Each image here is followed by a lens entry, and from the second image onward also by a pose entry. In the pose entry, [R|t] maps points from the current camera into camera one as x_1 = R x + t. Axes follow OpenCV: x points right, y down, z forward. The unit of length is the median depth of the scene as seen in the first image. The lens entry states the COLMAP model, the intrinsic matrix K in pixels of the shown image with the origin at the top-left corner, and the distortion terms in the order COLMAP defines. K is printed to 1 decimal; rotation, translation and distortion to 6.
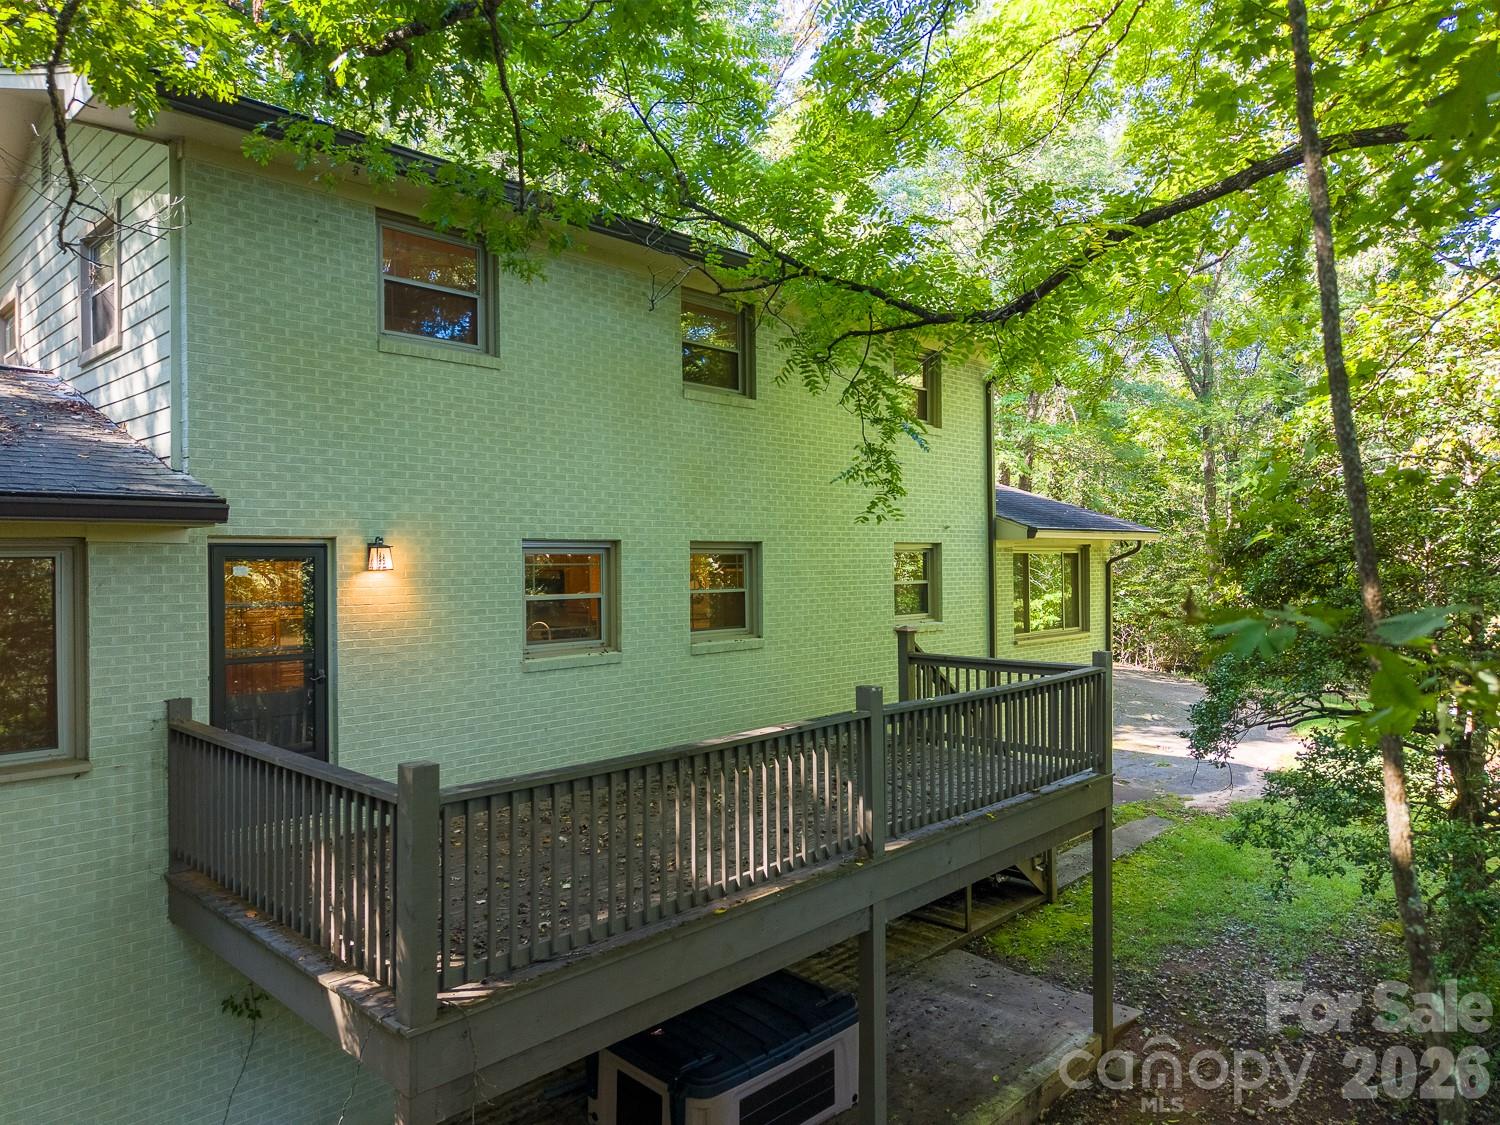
lens RADIAL K [[1009.7, 0, 750.7], [0, 1009.7, 562.0], [0, 0, 1]] dist [0.002639, -0.004439]
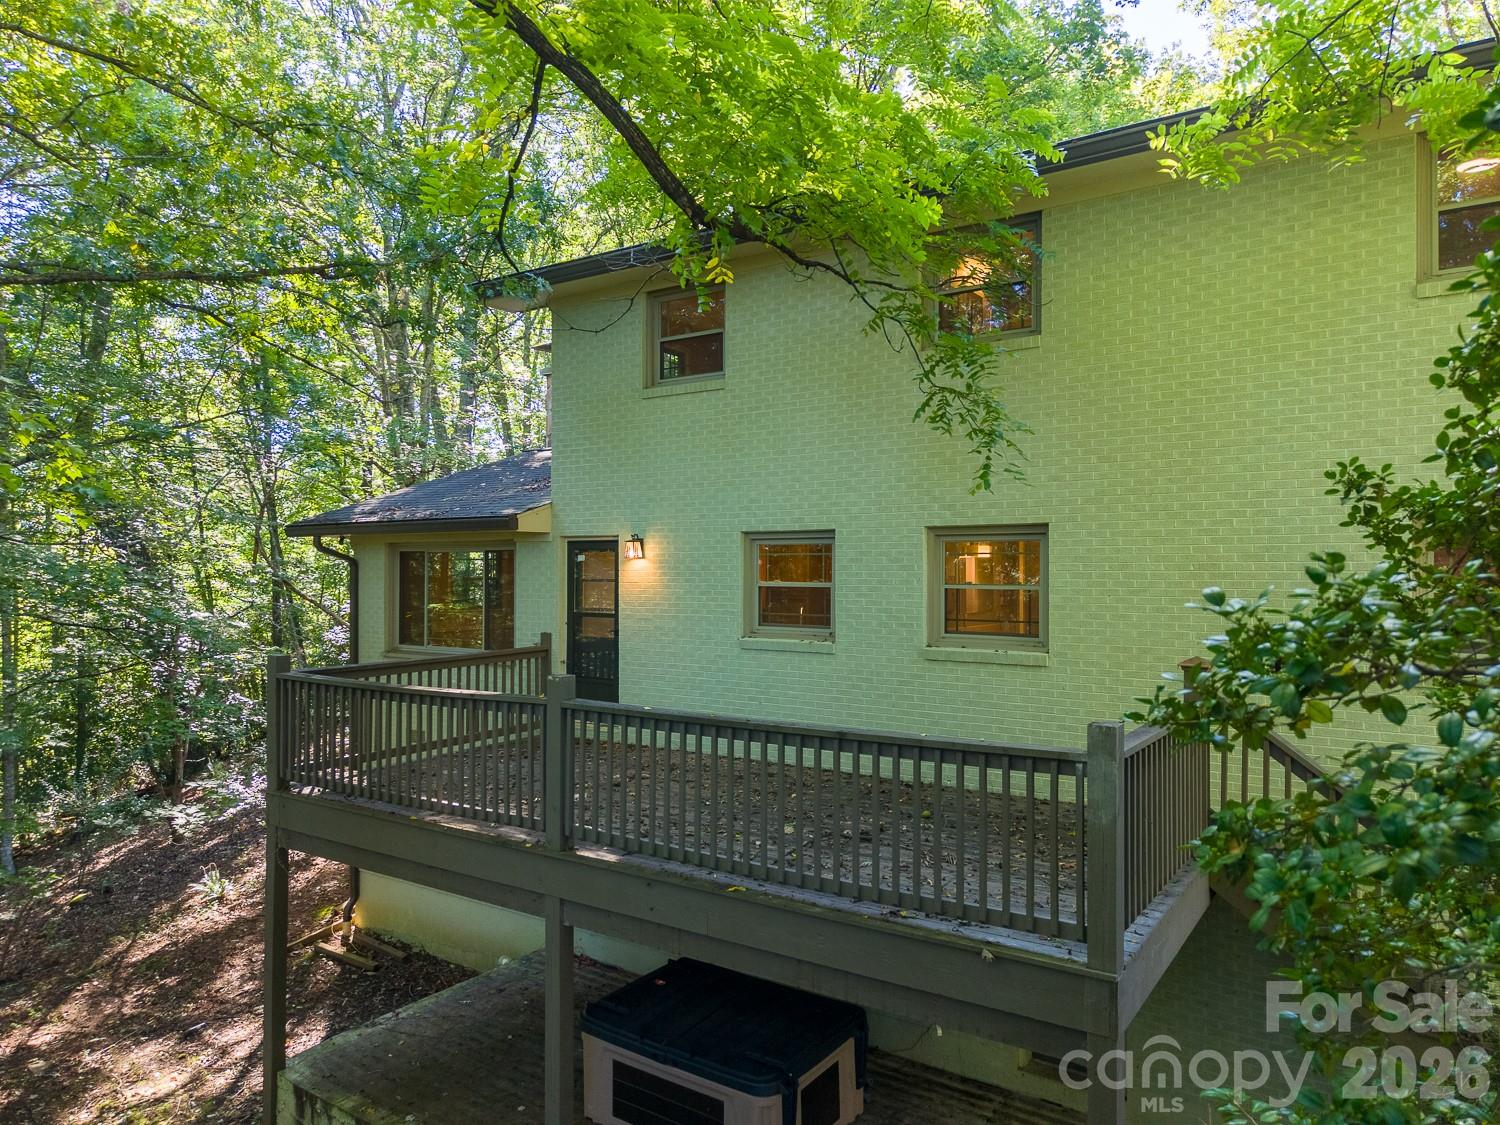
lens RADIAL K [[1009.7, 0, 750.7], [0, 1009.7, 559.3], [0, 0, 1]] dist [0.002639, -0.004439]
pose [[0.127717, -0.003588, -0.991804, 0.884364], [-0.003879, 0.999984, -0.004117, 0.012755], [0.991803, 0.004373, 0.127701, 0.841847]]
